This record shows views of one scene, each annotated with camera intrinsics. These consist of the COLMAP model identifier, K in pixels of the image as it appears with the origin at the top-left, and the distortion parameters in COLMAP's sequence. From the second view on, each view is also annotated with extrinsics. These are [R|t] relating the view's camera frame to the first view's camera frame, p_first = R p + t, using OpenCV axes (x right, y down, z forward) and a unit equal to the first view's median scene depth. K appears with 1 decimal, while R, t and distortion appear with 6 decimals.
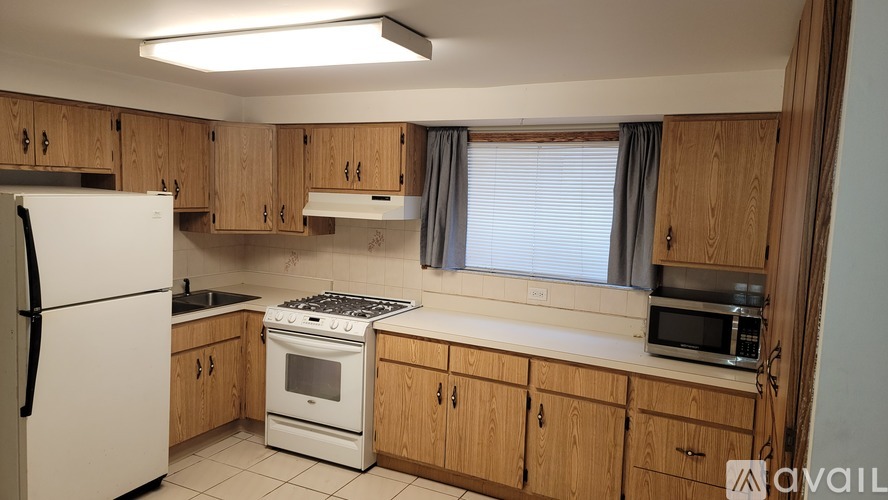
lens RADIAL K [[613.9, 0, 445.4], [0, 613.9, 248.9], [0, 0, 1]] dist [0.071686, -0.034374]
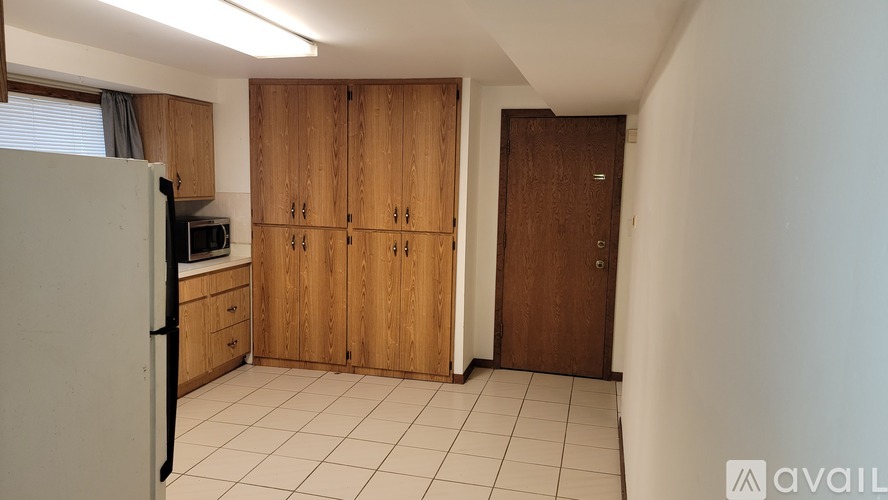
lens RADIAL K [[613.9, 0, 443.9], [0, 613.9, 247.5], [0, 0, 1]] dist [0.071686, -0.034374]
pose [[-0.214738, -0.155865, 0.964154, -1.235060], [0.064473, 0.982768, 0.173234, -0.080499], [-0.974541, 0.099362, -0.200988, 0.729307]]
